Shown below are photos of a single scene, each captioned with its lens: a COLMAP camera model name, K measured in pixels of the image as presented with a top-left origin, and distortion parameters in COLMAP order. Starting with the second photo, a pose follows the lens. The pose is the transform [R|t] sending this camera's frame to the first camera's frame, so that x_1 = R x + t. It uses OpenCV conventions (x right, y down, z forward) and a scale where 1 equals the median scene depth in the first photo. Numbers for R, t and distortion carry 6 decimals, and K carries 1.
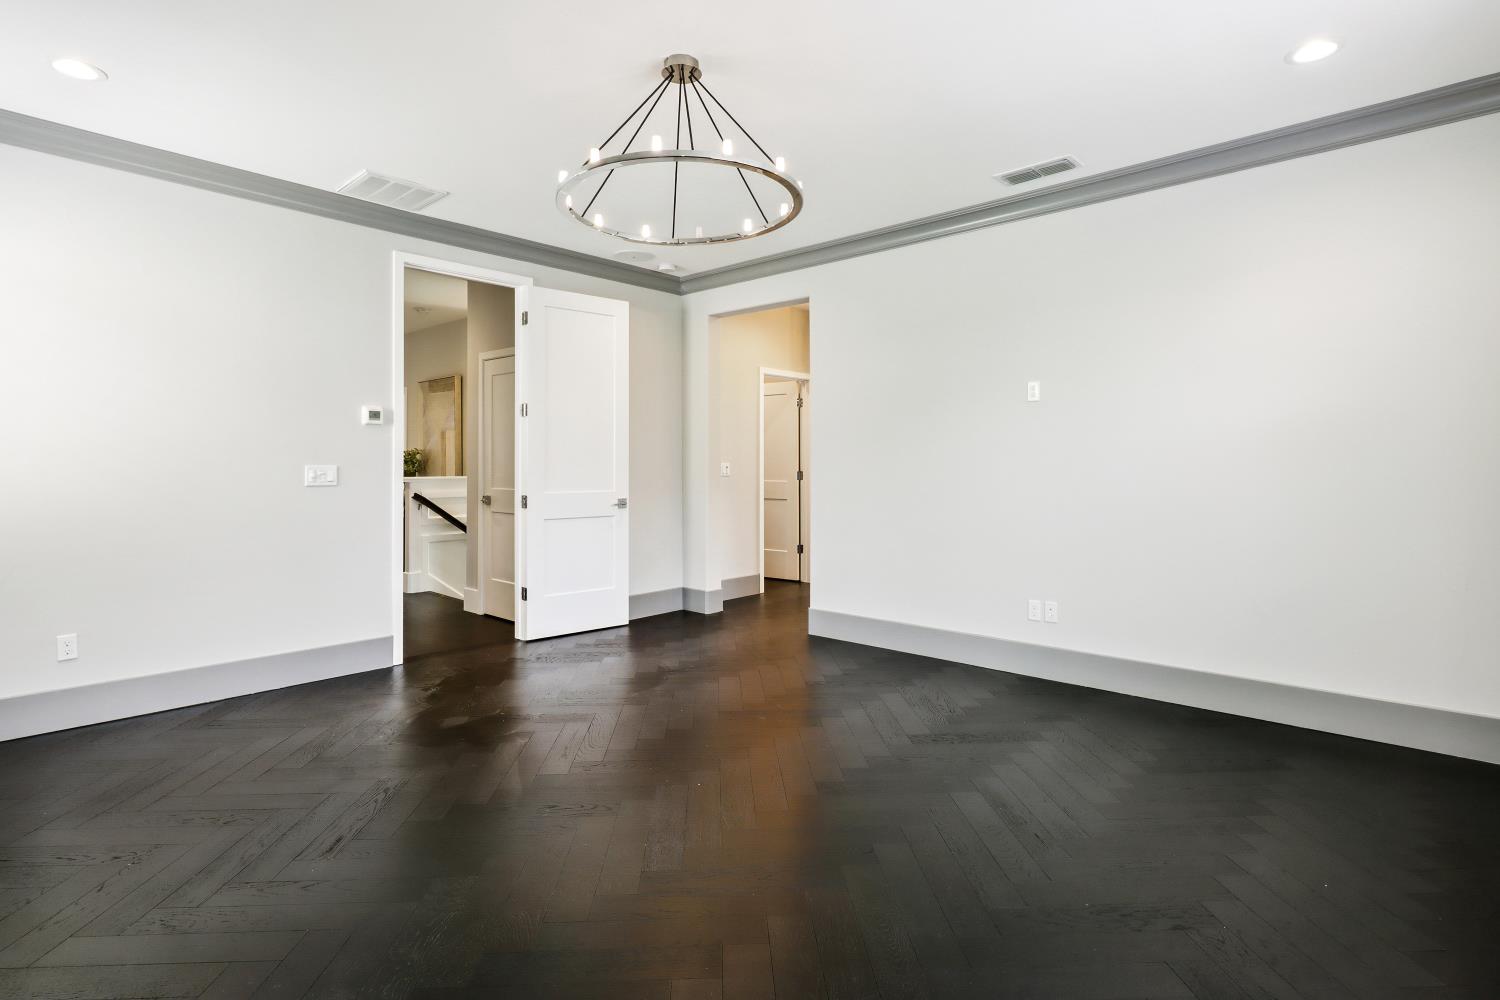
lens RADIAL K [[727.1, 0, 752.8], [0, 727.1, 496.8], [0, 0, 1]] dist [0.001236, 0.000827]
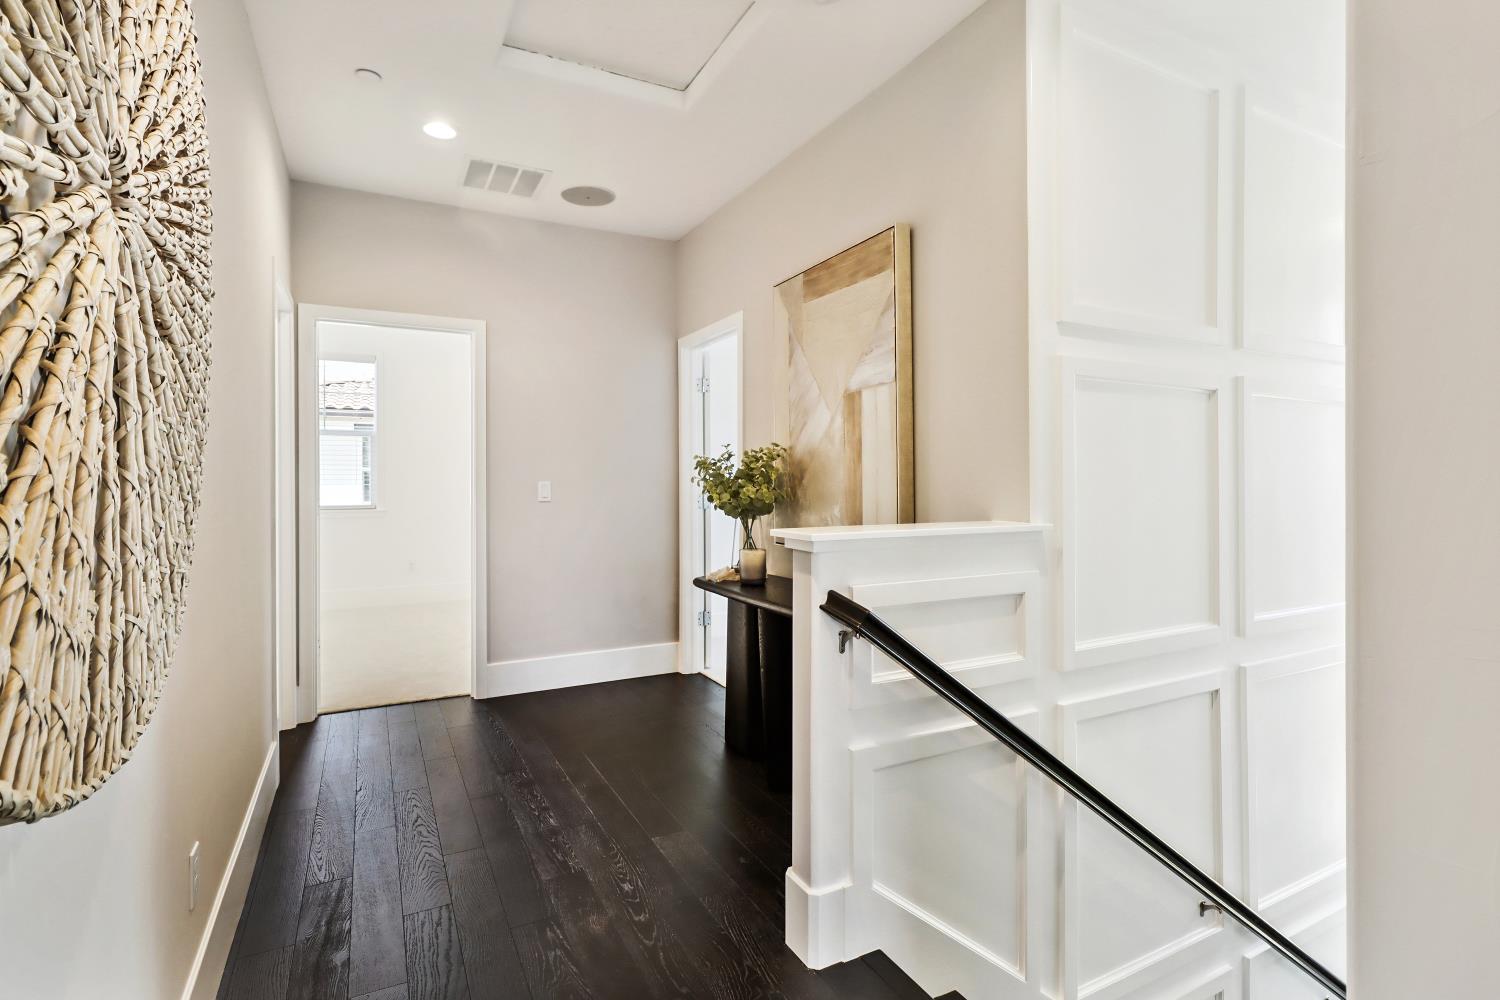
lens RADIAL K [[727.1, 0, 752.8], [0, 727.1, 496.8], [0, 0, 1]] dist [0.001236, 0.000827]
pose [[0.940244, -0.007531, -0.340418, -0.354561], [0.002158, 0.999867, -0.016159, -0.032598], [0.340494, 0.014458, 0.940135, 0.651380]]
